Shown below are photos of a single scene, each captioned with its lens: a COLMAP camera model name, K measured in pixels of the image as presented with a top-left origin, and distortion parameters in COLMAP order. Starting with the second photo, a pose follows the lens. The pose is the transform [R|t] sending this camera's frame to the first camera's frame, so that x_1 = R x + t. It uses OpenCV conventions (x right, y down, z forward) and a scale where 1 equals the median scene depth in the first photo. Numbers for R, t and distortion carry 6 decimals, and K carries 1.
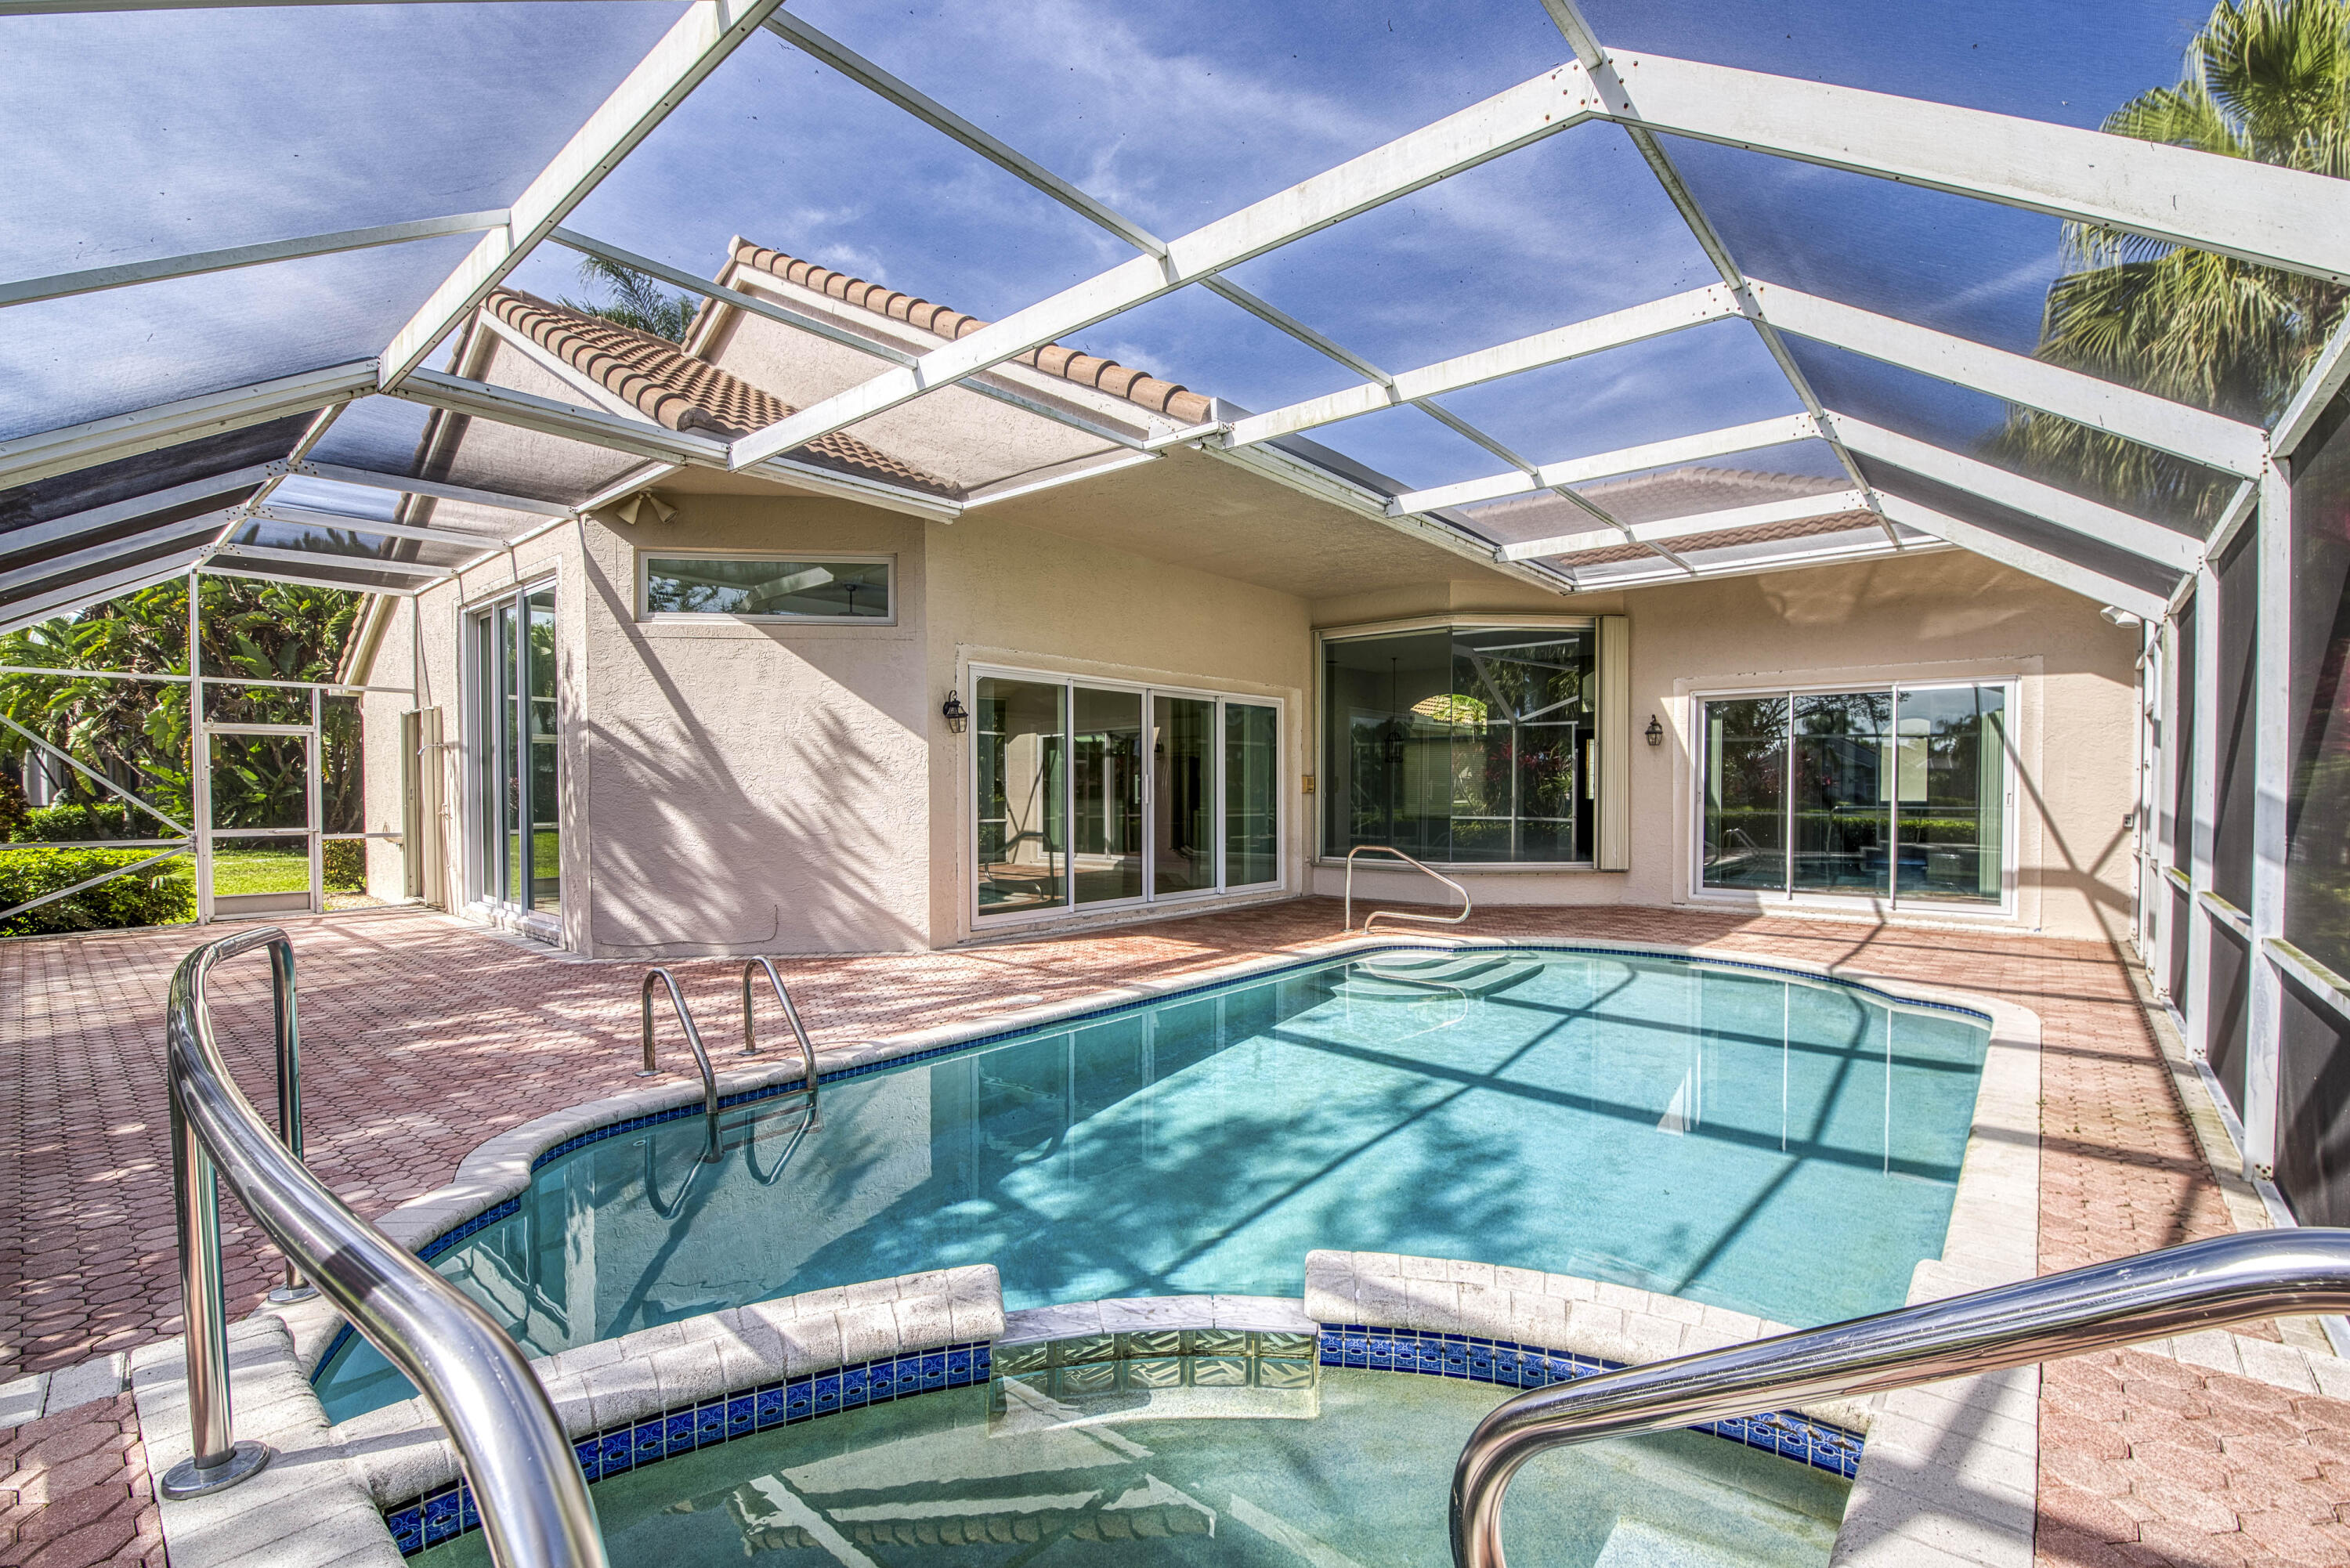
lens RADIAL K [[1018.0, 0, 1196.3], [0, 1018.0, 805.3], [0, 0, 1]] dist [-0.006587, -0.006536]
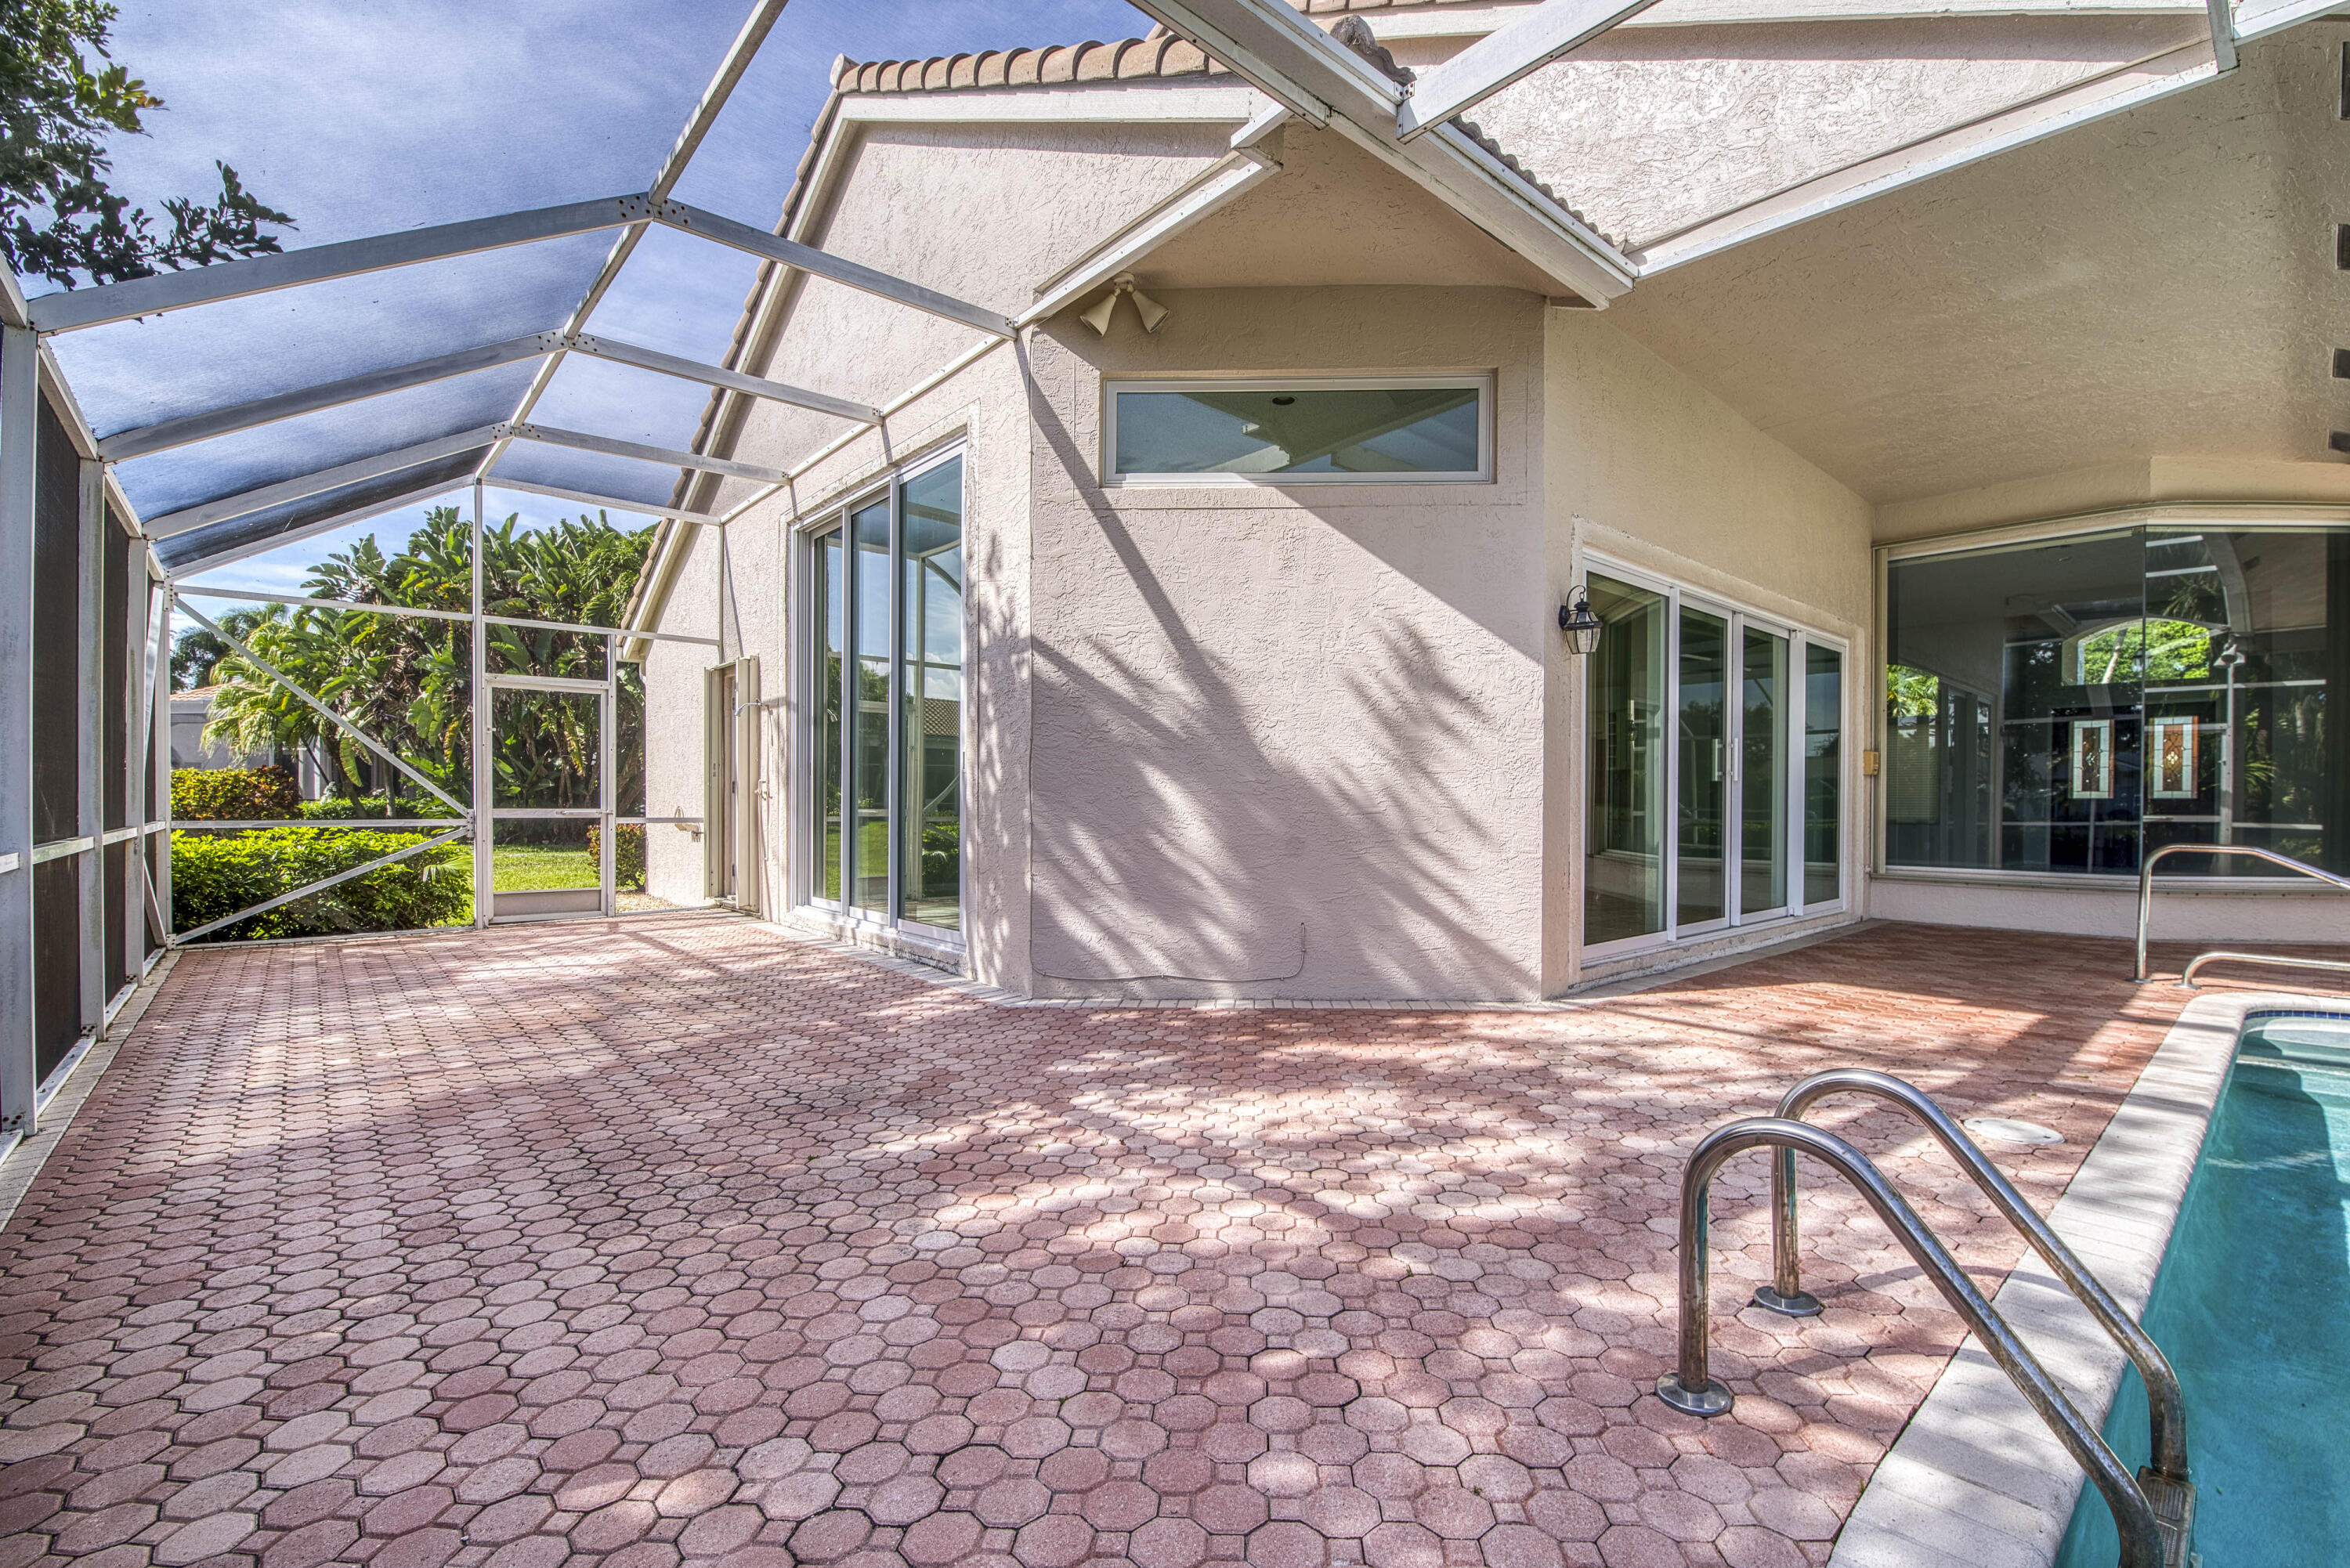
lens RADIAL K [[1018.0, 0, 1198.6], [0, 1018.0, 803.0], [0, 0, 1]] dist [-0.006587, -0.006536]
pose [[0.989985, 0.007105, -0.140990, -0.335667], [-0.009216, 0.999855, -0.014324, 0.027951], [0.140868, 0.015480, 0.989907, 0.305857]]
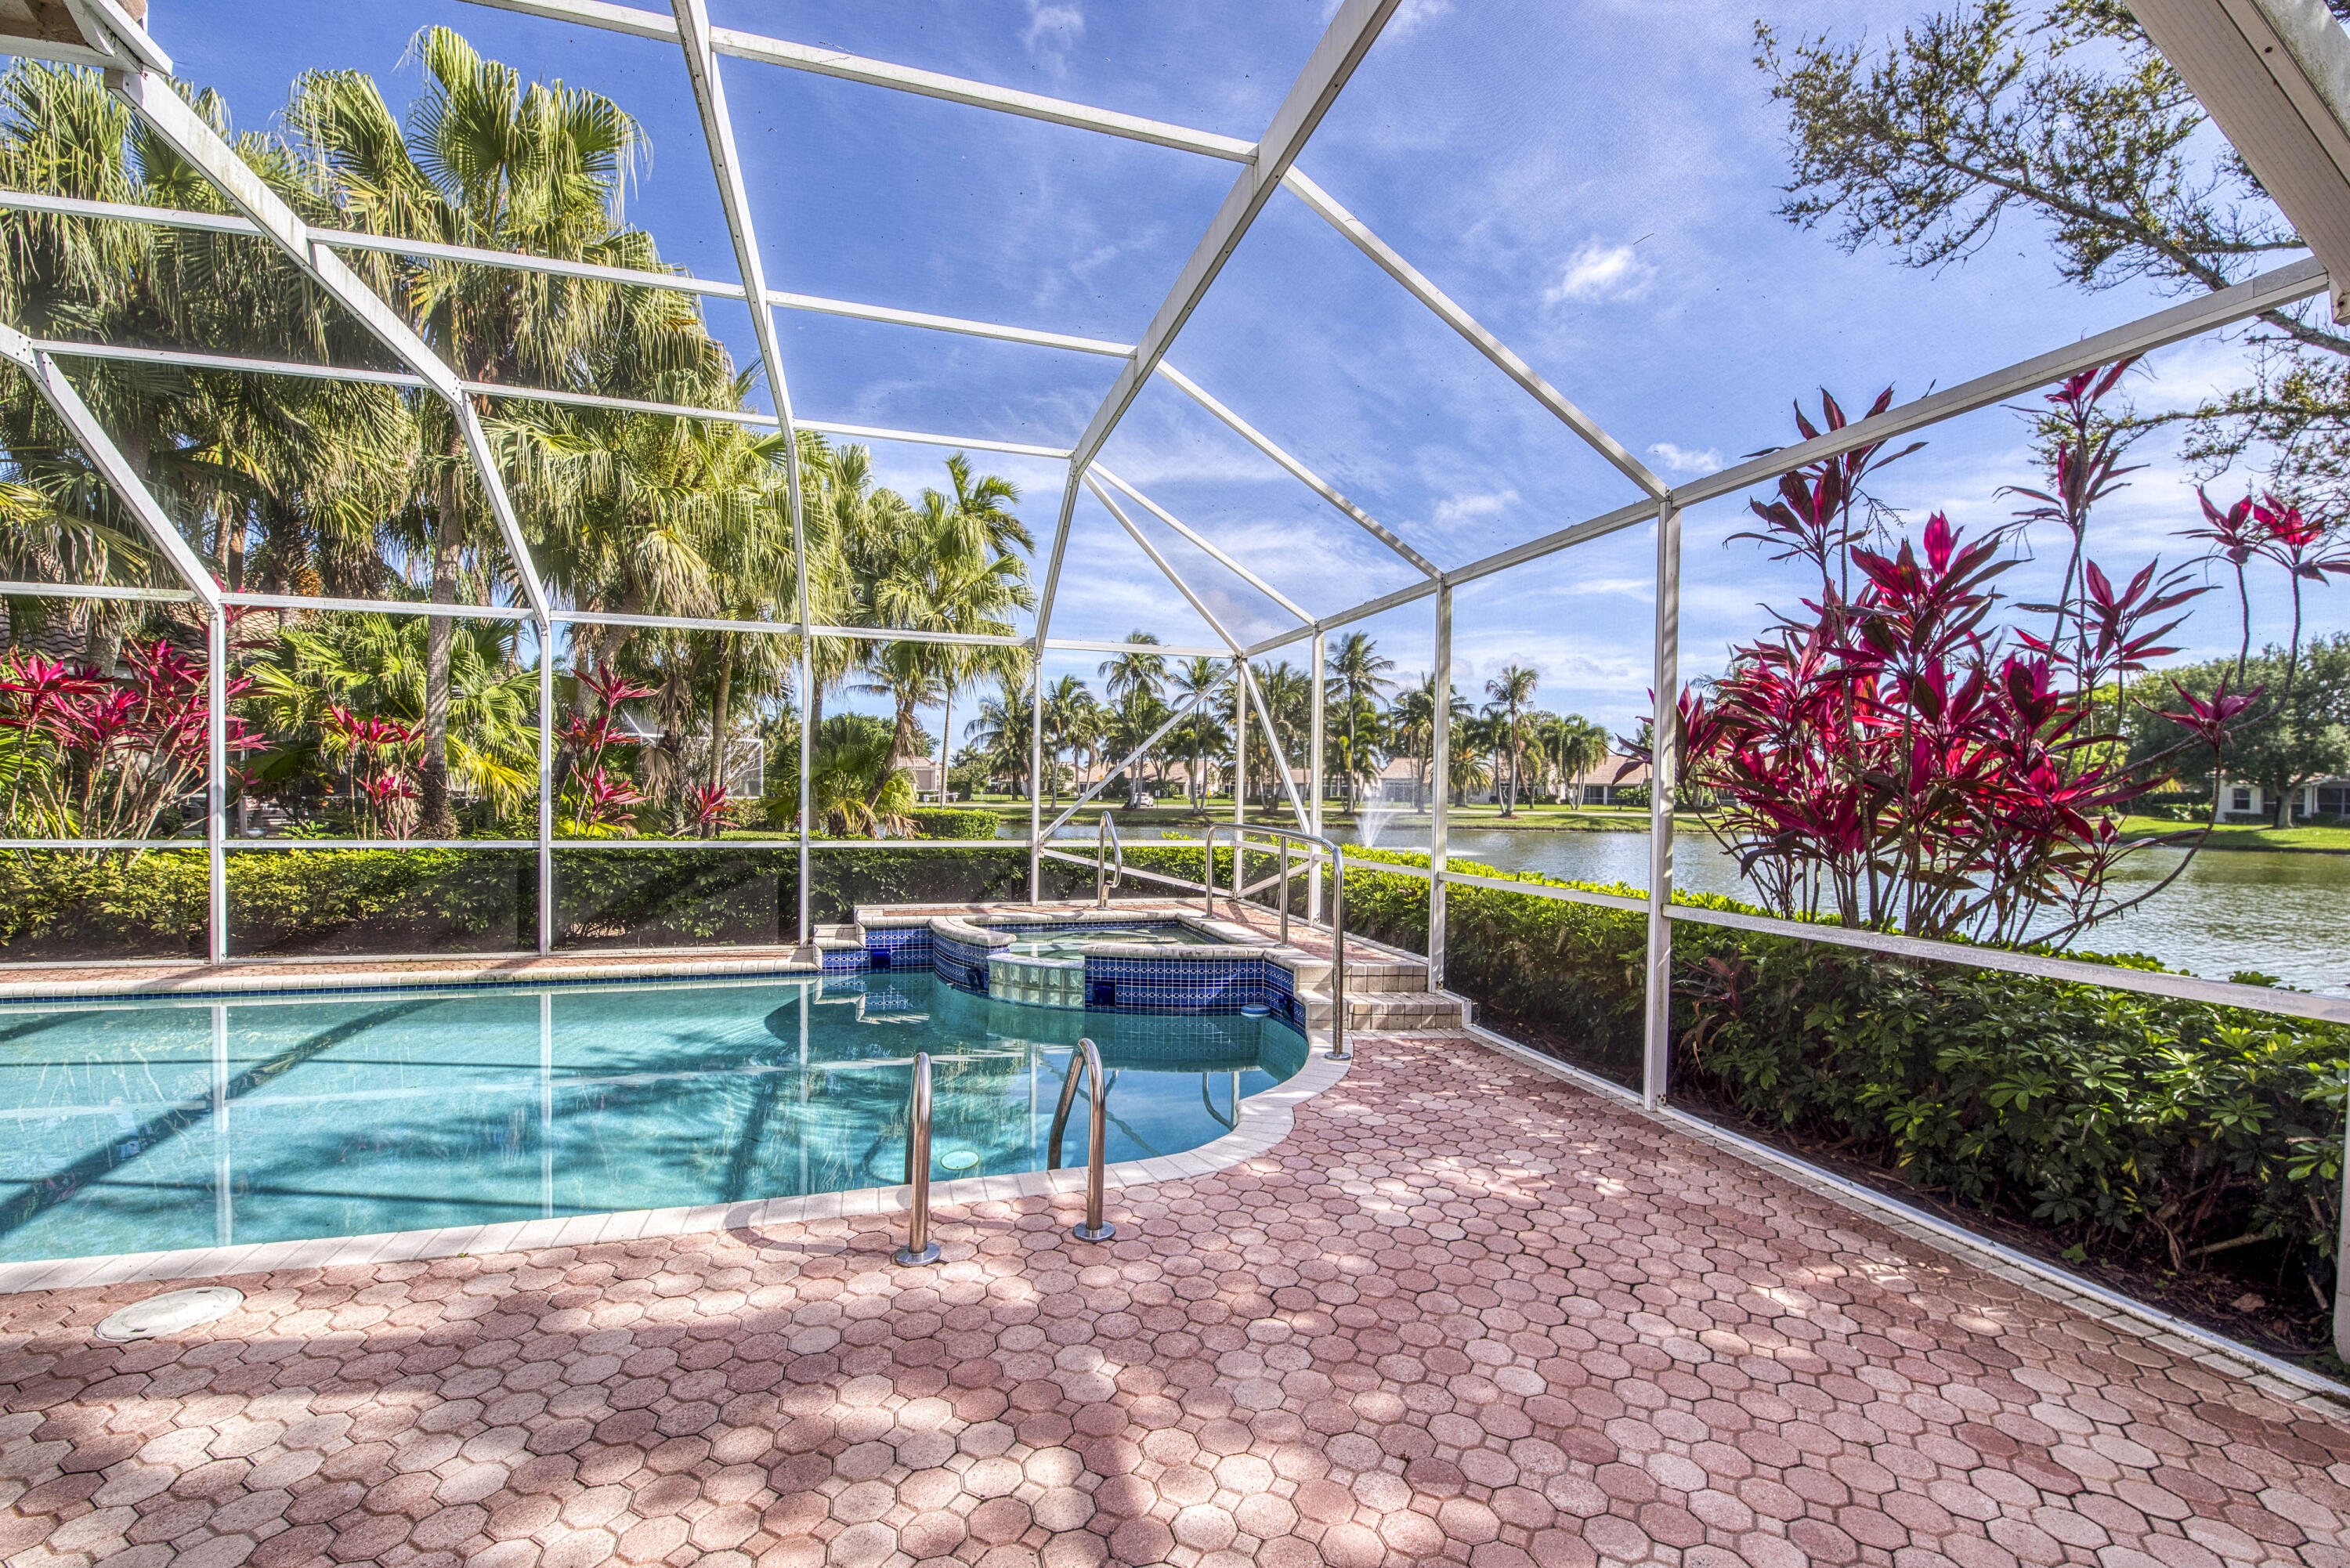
lens RADIAL K [[1018.0, 0, 1206.1], [0, 1018.0, 806.0], [0, 0, 1]] dist [-0.006587, -0.006536]
pose [[-0.844217, -0.017377, 0.535720, -0.461905], [-0.004029, 0.999652, 0.026077, -0.002436], [-0.535986, 0.019856, -0.843993, 0.735645]]
